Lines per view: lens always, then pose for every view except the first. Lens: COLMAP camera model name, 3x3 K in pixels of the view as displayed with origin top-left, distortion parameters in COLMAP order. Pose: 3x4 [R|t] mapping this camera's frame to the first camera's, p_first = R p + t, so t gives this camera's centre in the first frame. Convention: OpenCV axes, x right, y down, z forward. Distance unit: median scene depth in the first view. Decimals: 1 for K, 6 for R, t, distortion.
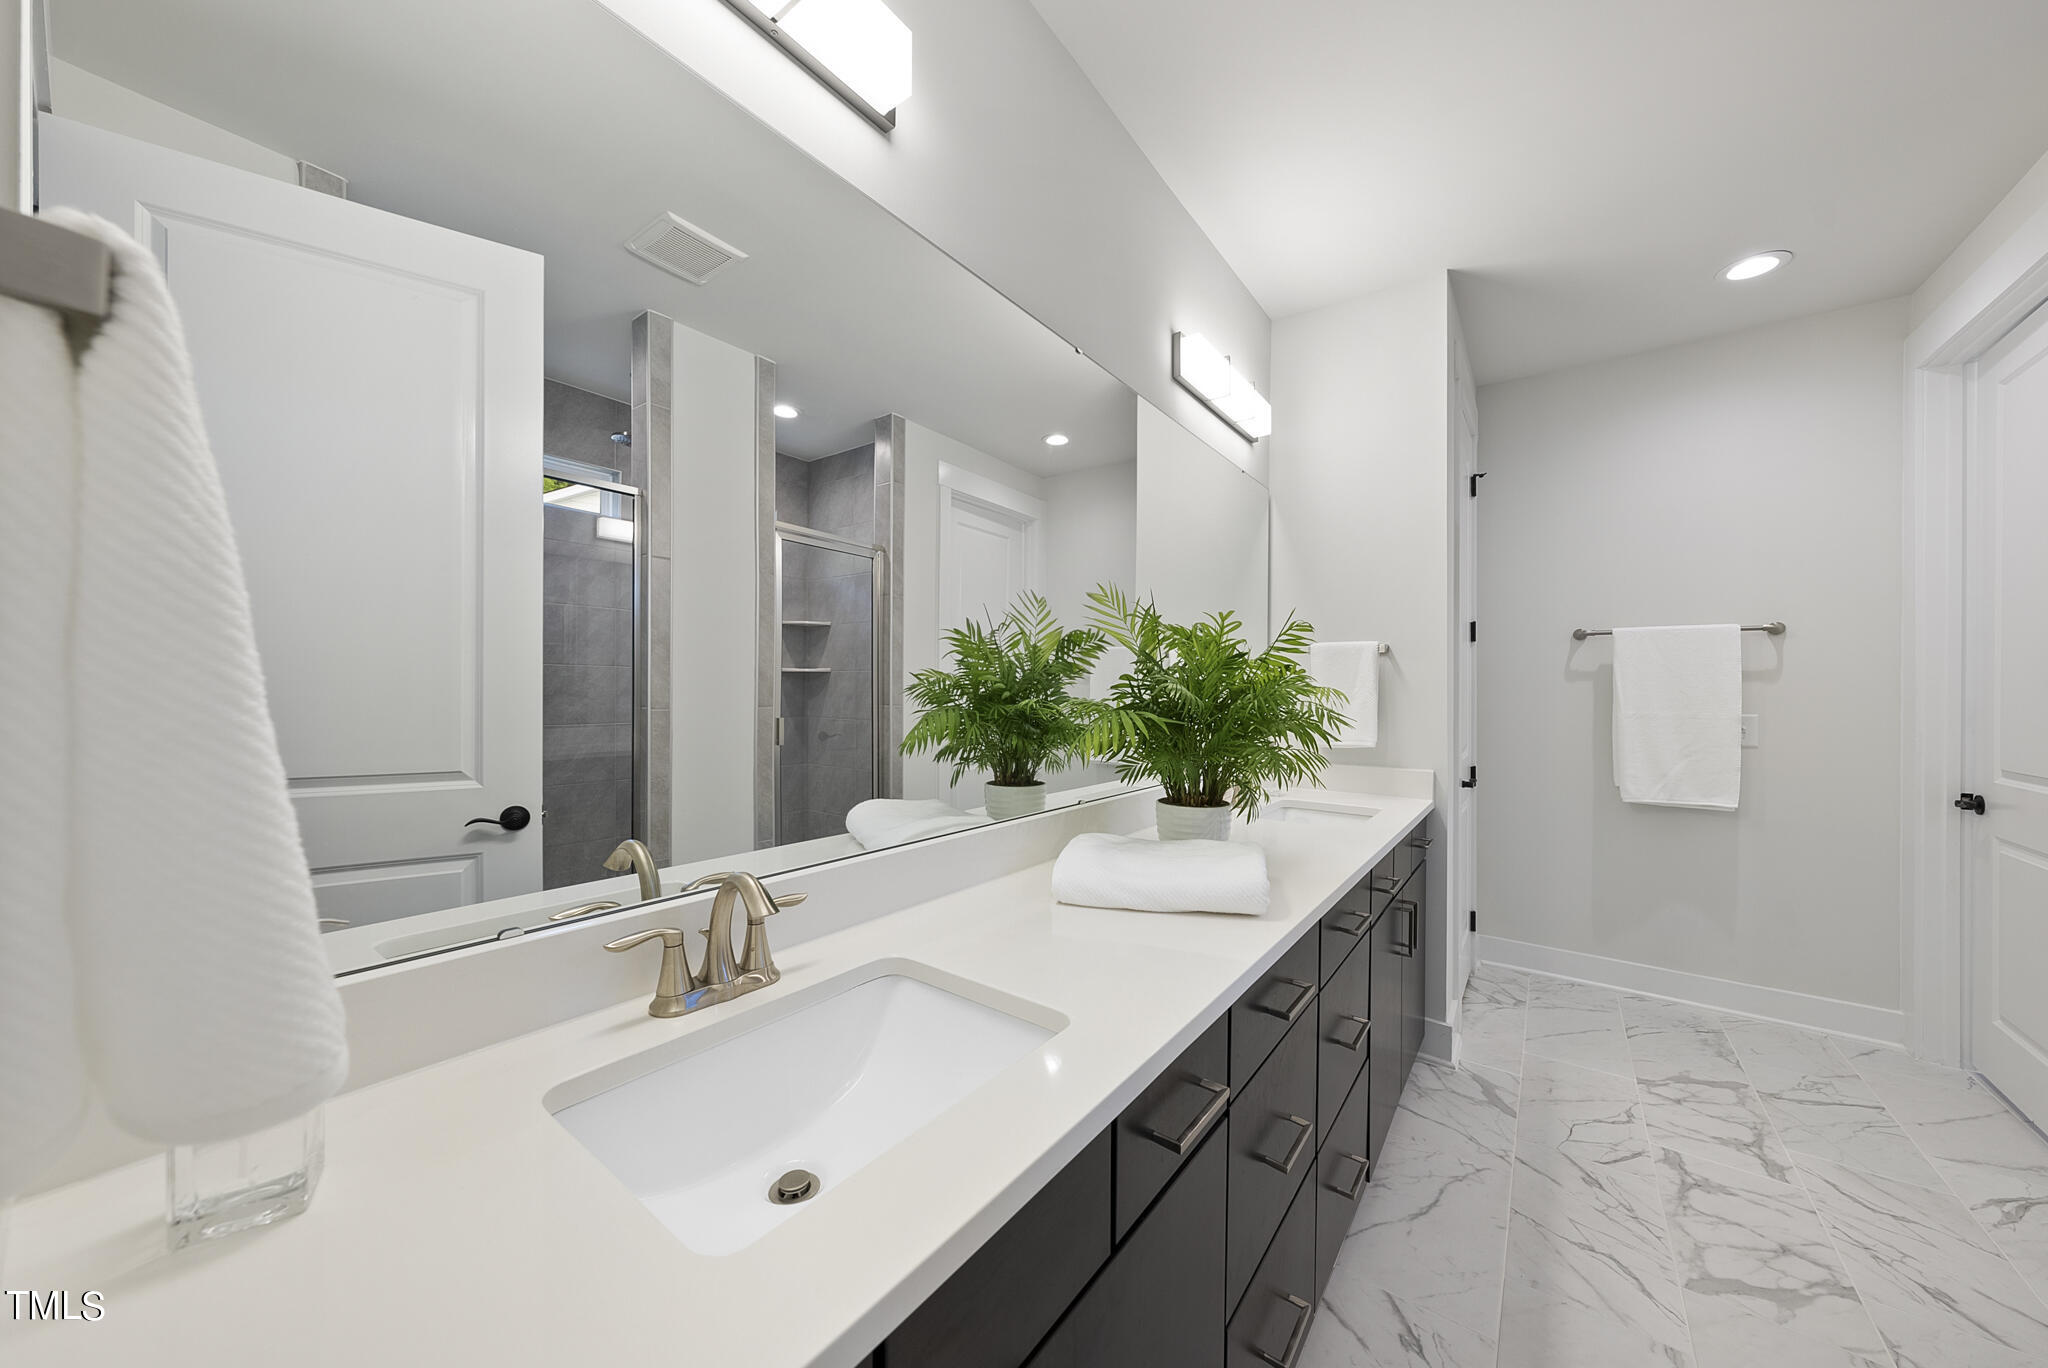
lens RADIAL K [[705.1, 0, 1023.7], [0, 705.1, 694.1], [0, 0, 1]] dist [-0.004330, 0.001320]
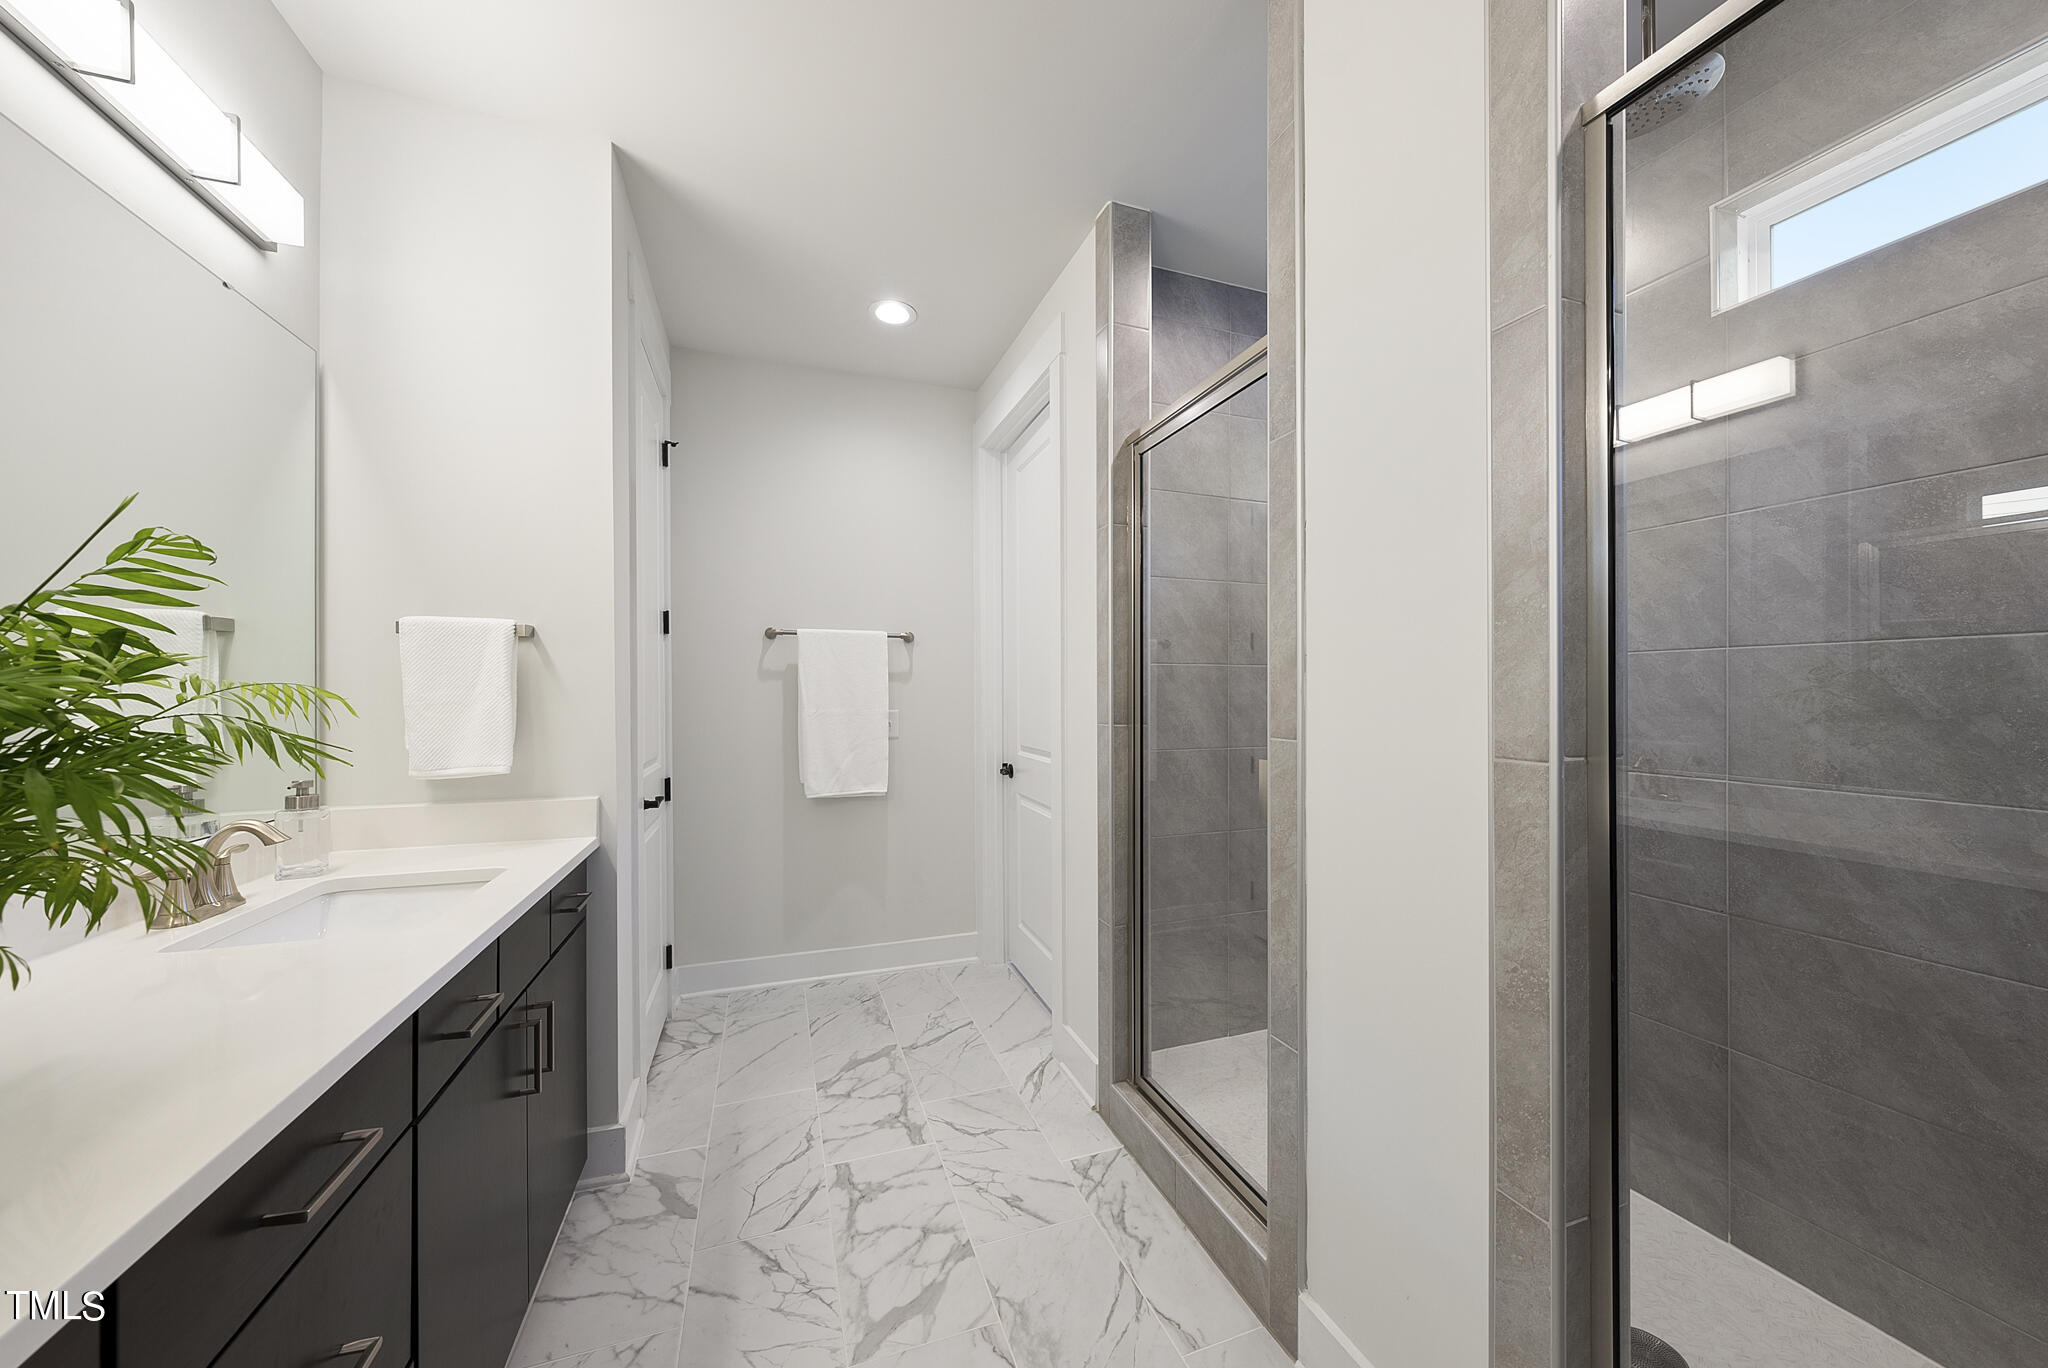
lens RADIAL K [[705.1, 0, 1023.7], [0, 705.1, 694.1], [0, 0, 1]] dist [-0.004330, 0.001320]
pose [[0.549828, -0.007854, 0.835241, 0.207419], [0.008376, 0.999957, 0.003889, -0.000015], [-0.835236, 0.004857, 0.549870, 0.208304]]
